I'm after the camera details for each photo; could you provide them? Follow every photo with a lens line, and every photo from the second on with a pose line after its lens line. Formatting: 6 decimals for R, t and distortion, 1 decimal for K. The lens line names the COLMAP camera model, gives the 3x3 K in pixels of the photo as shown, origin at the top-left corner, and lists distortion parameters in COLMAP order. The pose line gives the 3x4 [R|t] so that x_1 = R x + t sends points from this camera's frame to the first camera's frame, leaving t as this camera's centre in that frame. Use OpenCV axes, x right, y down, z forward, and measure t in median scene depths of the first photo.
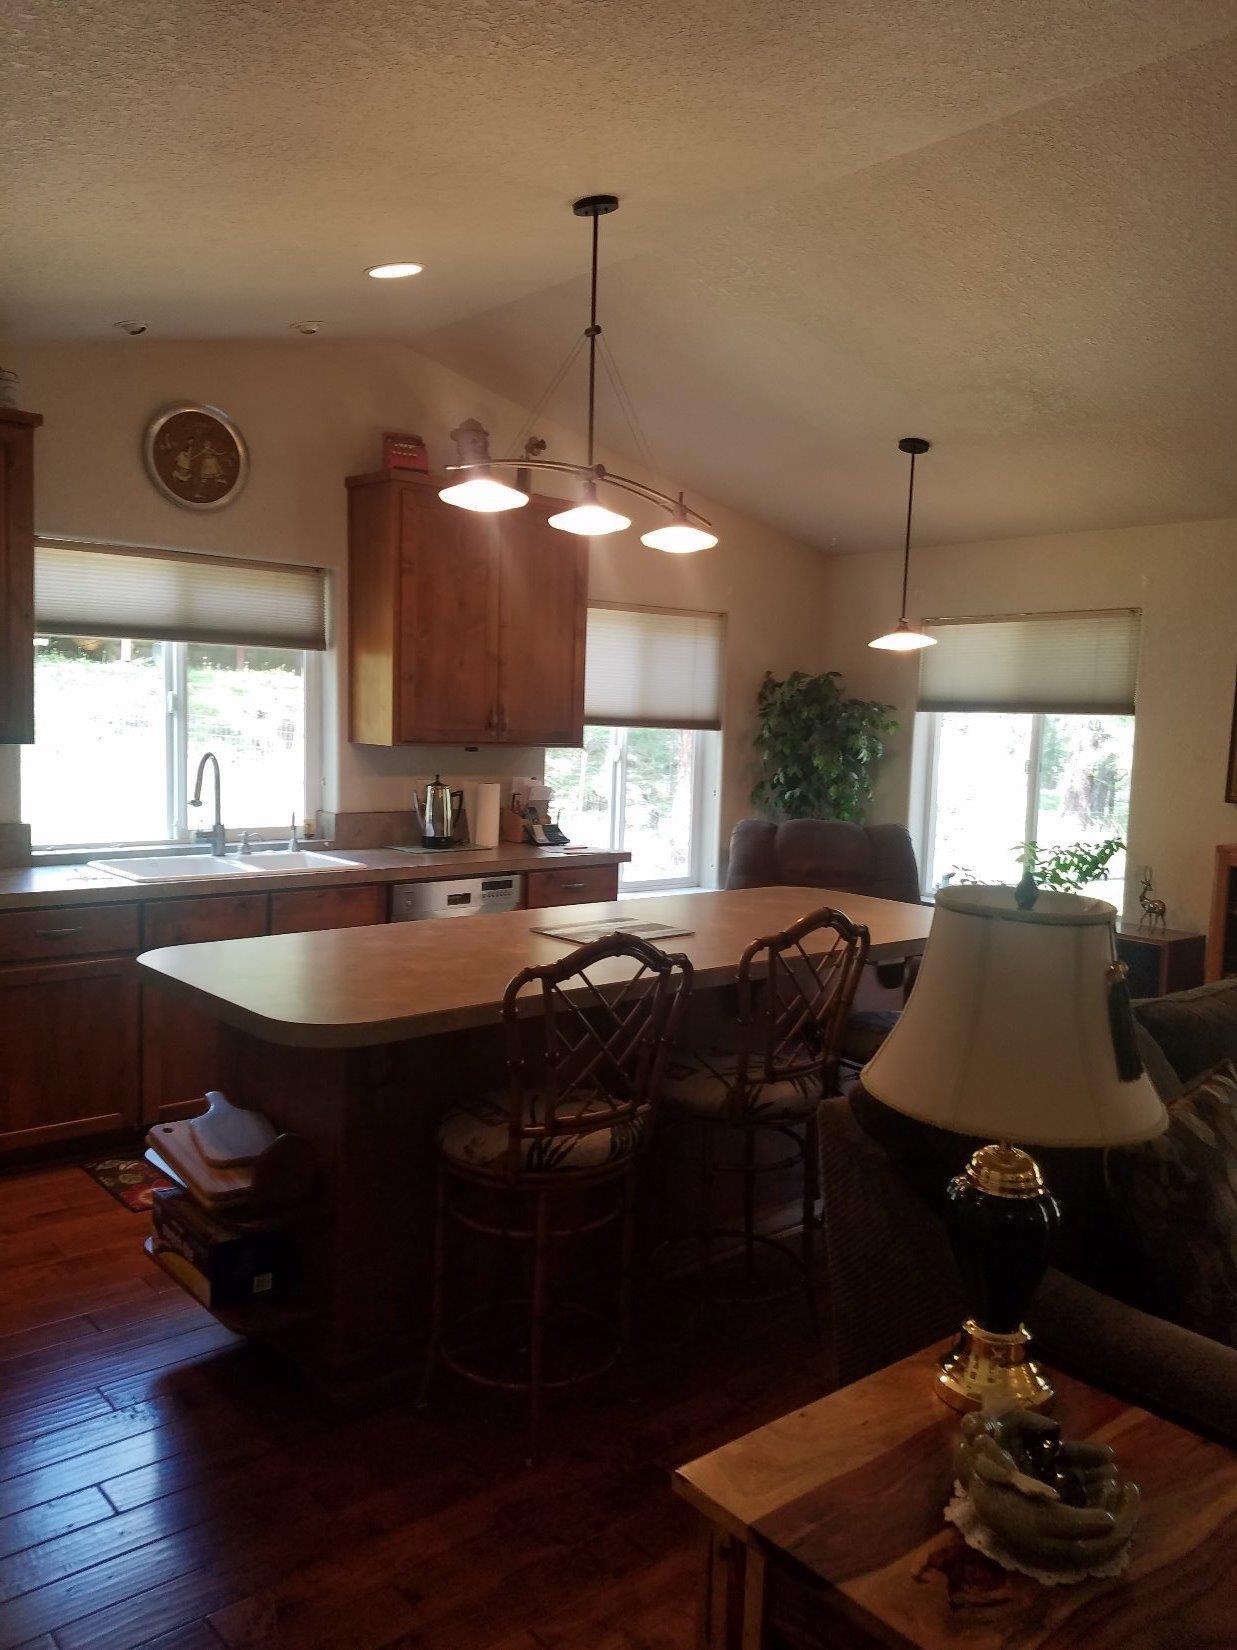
lens RADIAL K [[1249.9, 0, 600.0], [0, 1249.9, 834.2], [0, 0, 1]] dist [0.220942, -0.373254]
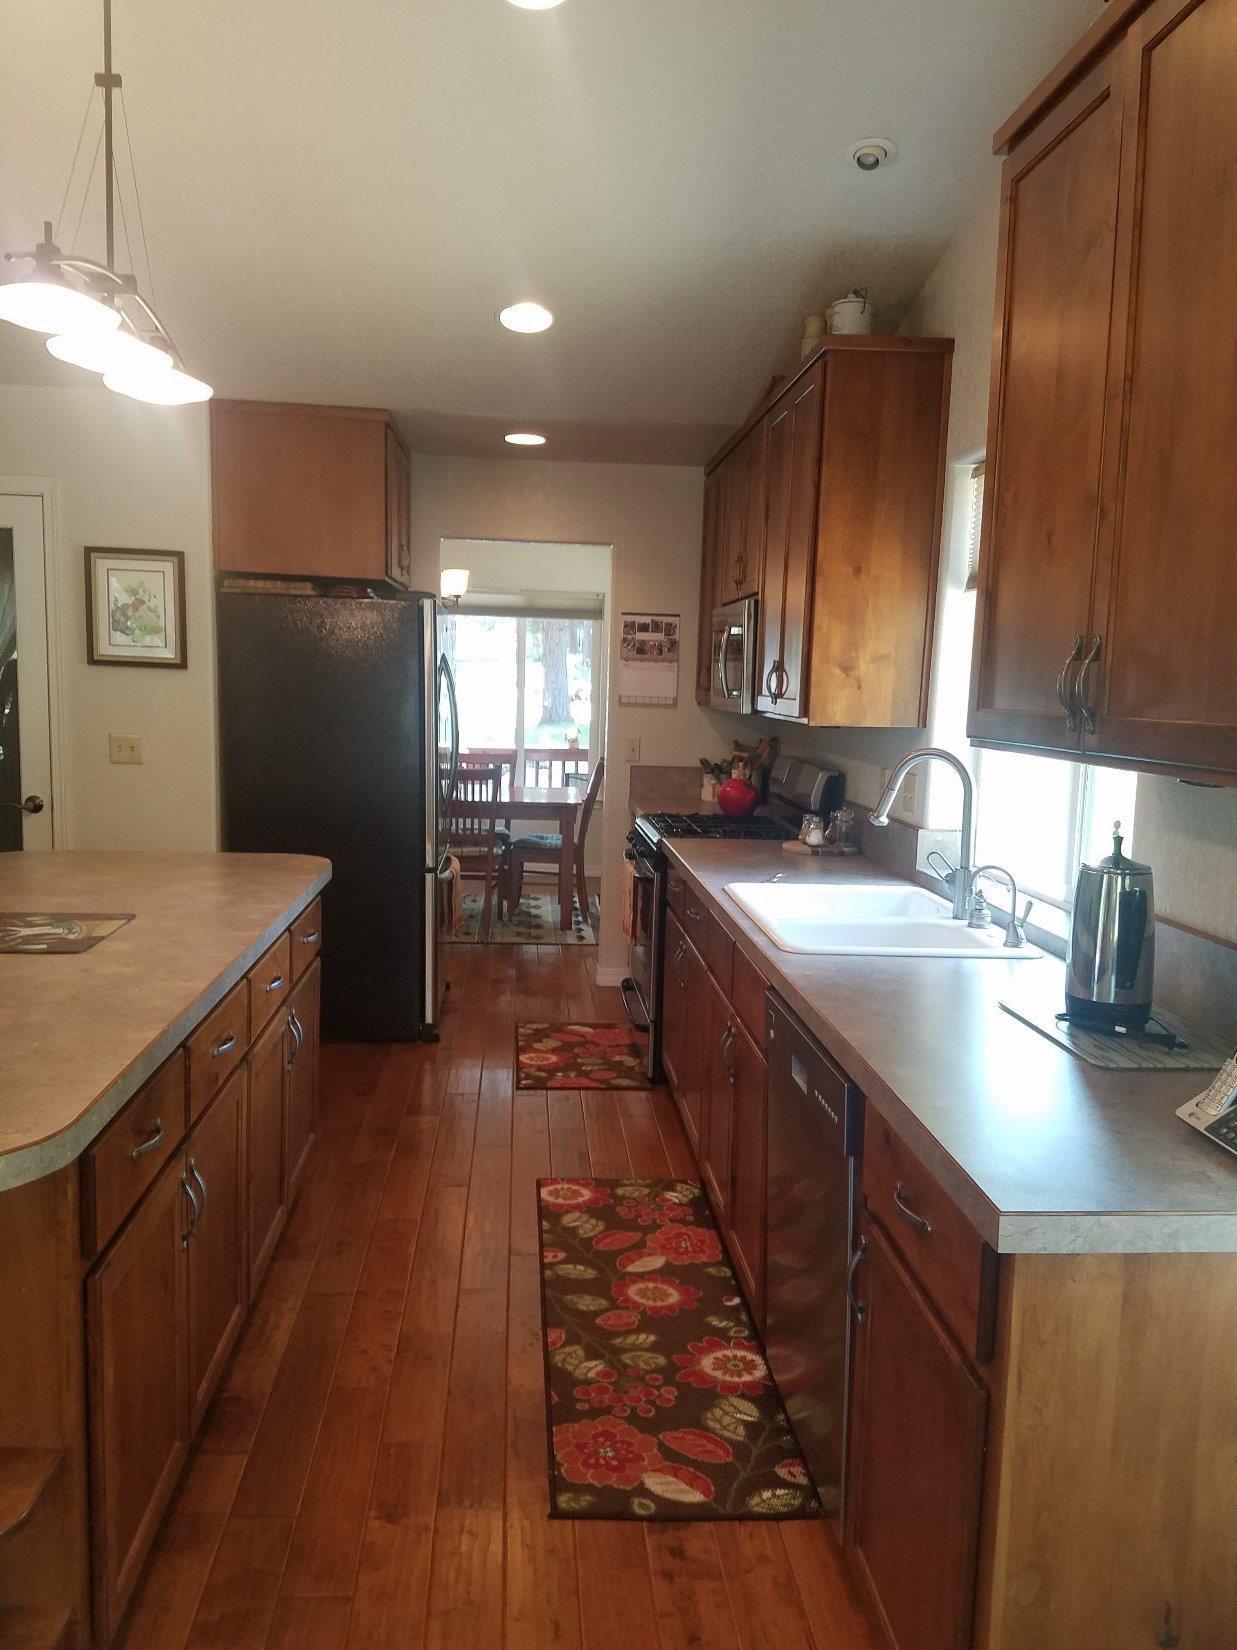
lens RADIAL K [[1245.8, 0, 598.1], [0, 1245.8, 829.9], [0, 0, 1]] dist [0.195564, -0.278676]
pose [[-0.592154, 0.044232, -0.804610, 0.273383], [-0.130463, 0.980057, 0.149892, -0.086944], [0.795194, 0.193731, -0.574574, 1.108030]]
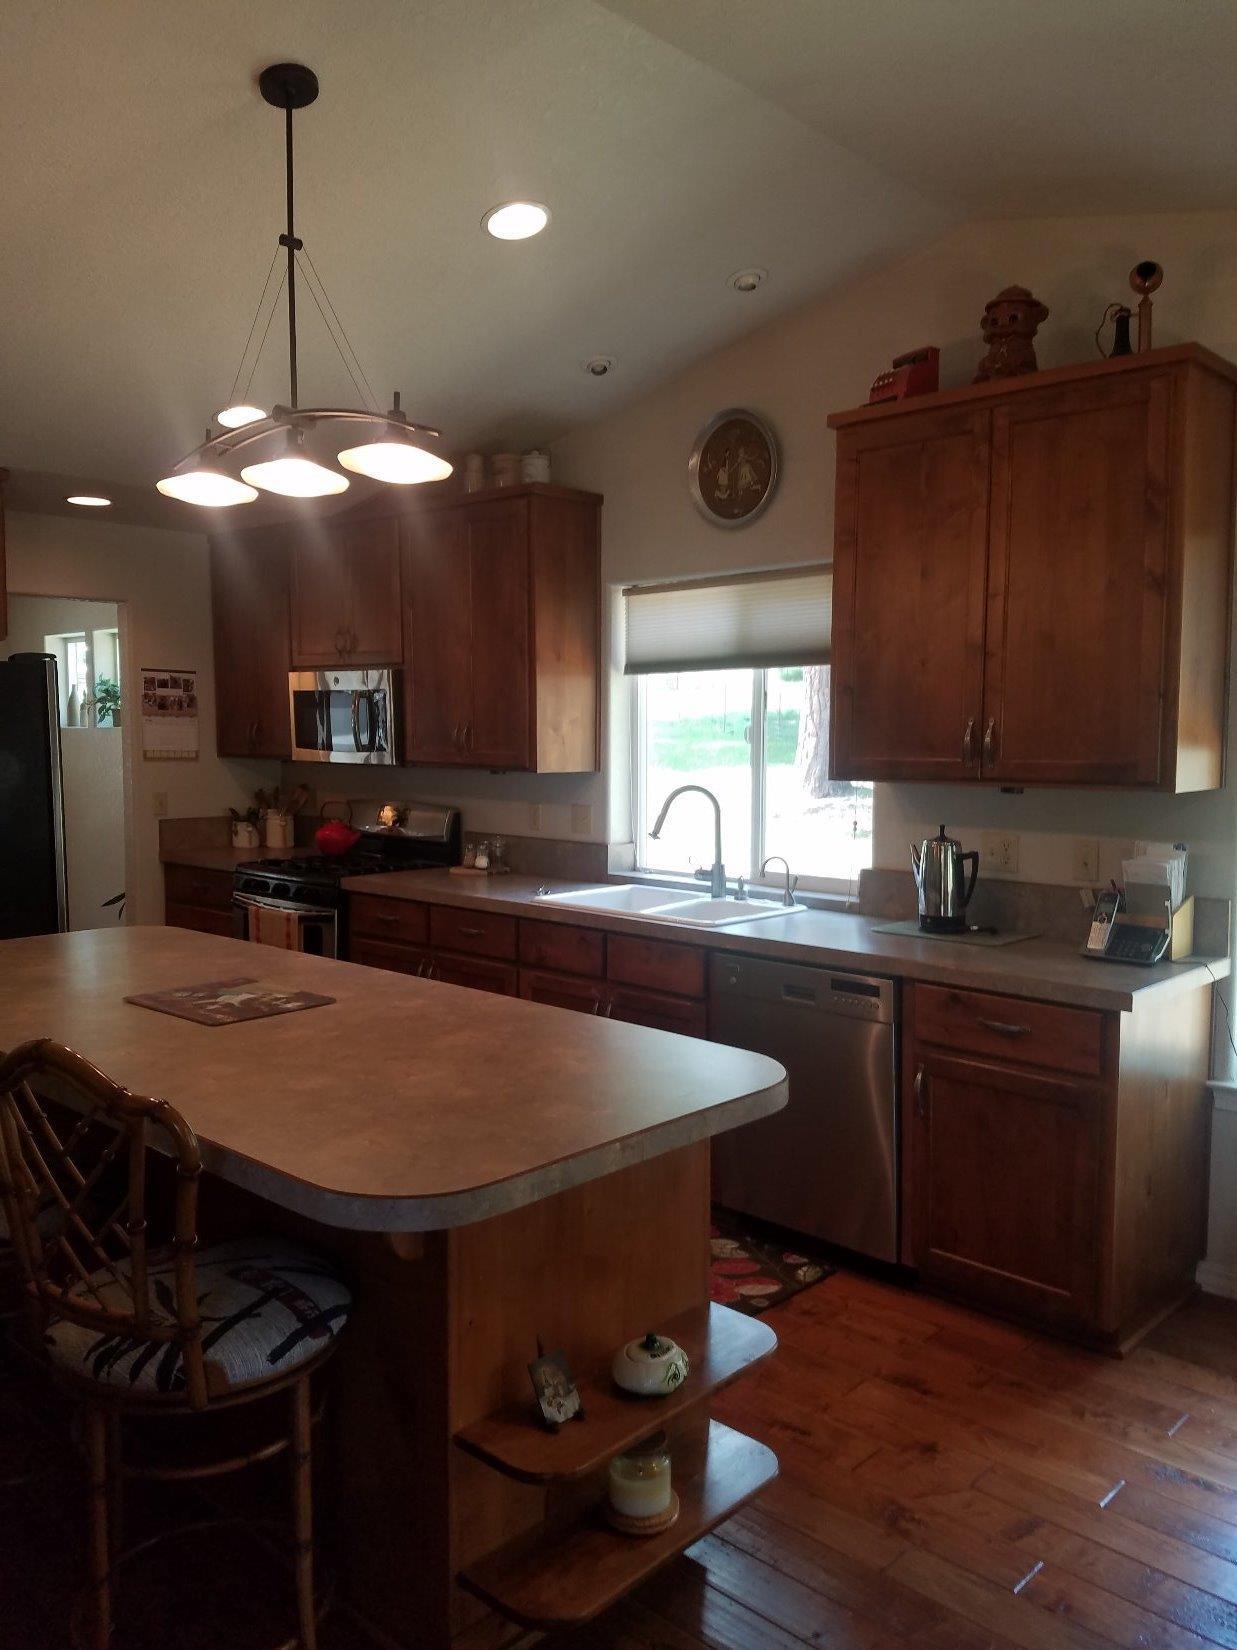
lens RADIAL K [[1249.9, 0, 600.0], [0, 1249.9, 834.2], [0, 0, 1]] dist [0.220942, -0.373254]
pose [[0.105662, 0.050439, -0.993122, 0.542570], [-0.099770, 0.994211, 0.039880, -0.051888], [0.989384, 0.094870, 0.110083, 0.744046]]
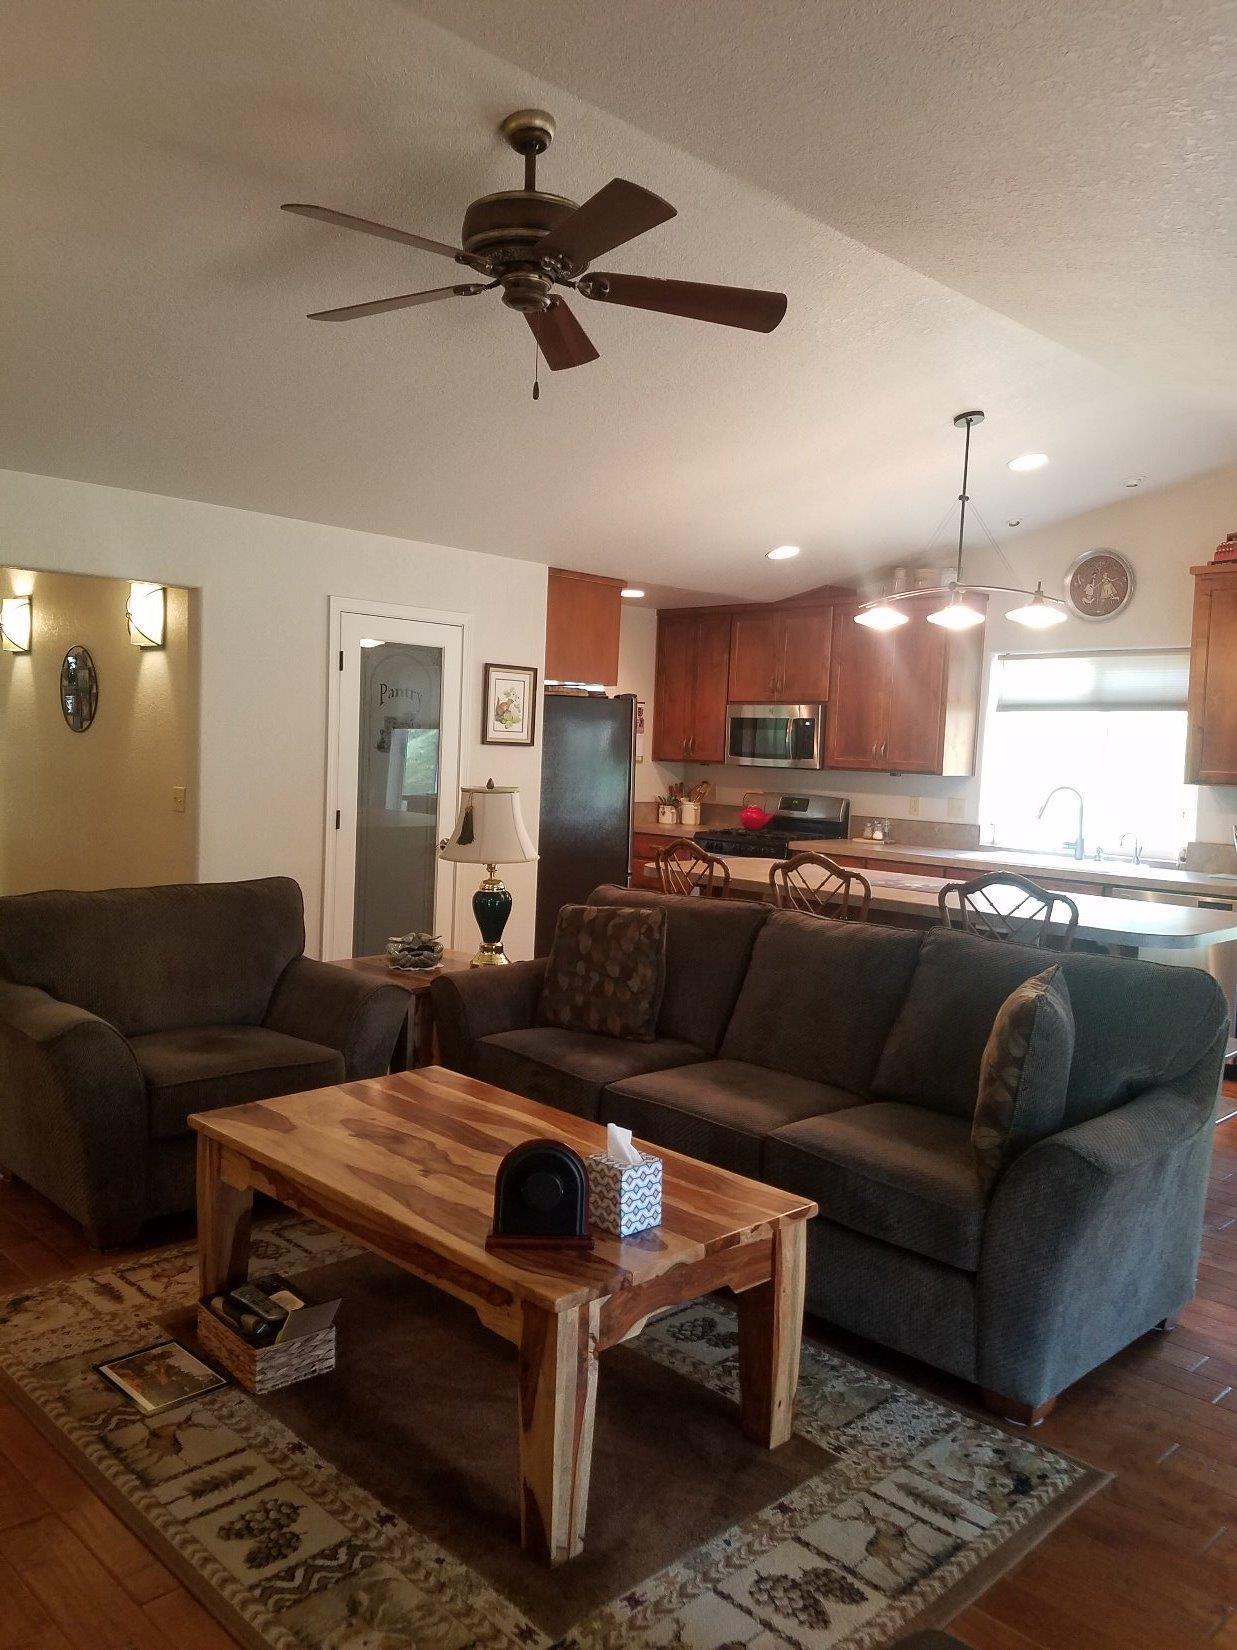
lens RADIAL K [[1249.9, 0, 600.0], [0, 1249.9, 834.2], [0, 0, 1]] dist [0.220942, -0.373254]
pose [[0.075160, 0.044797, -0.996165, 0.996934], [-0.131231, 0.990746, 0.034652, 0.008628], [0.988499, 0.128123, 0.080343, 0.323477]]
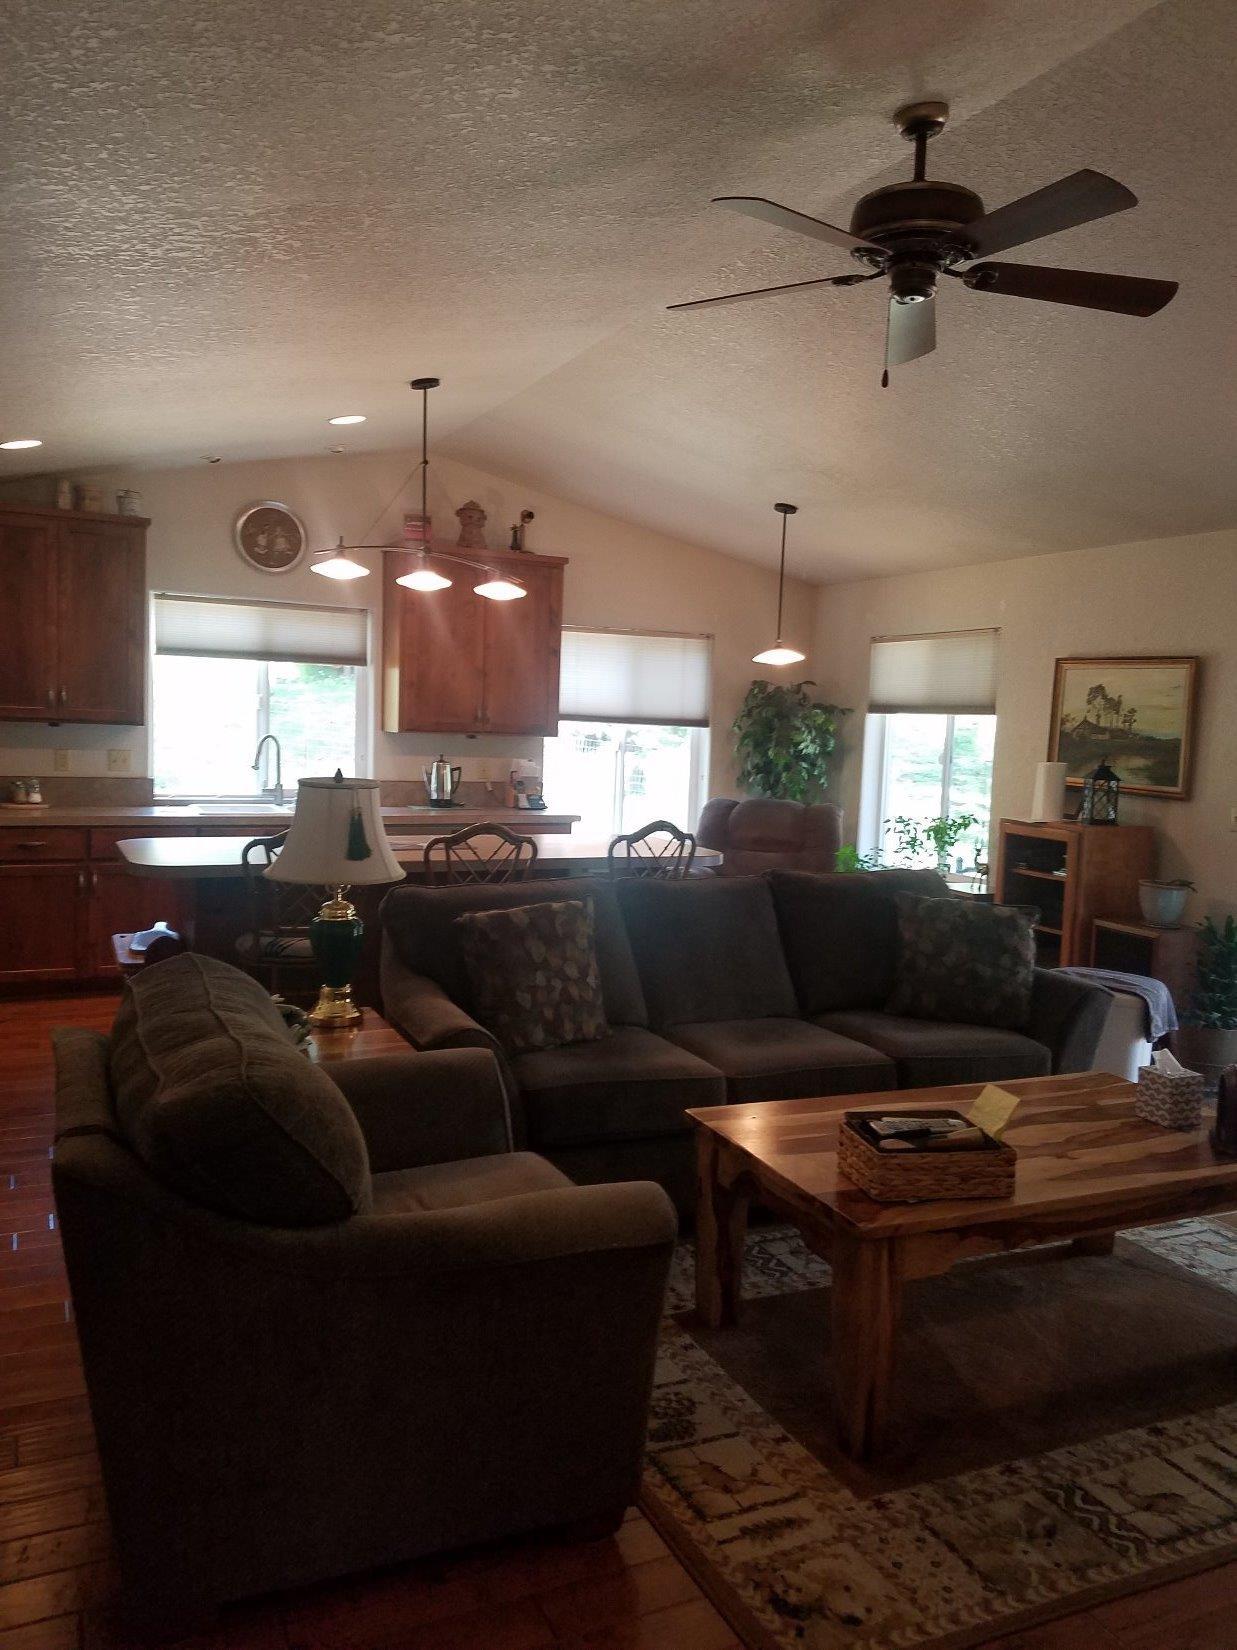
lens RADIAL K [[1249.9, 0, 600.0], [0, 1249.9, 834.2], [0, 0, 1]] dist [0.220942, -0.373254]
pose [[0.963279, 0.028245, -0.267014, 0.414880], [-0.031625, 0.999465, -0.008367, 0.046724], [0.266635, 0.016504, 0.963656, -0.291339]]
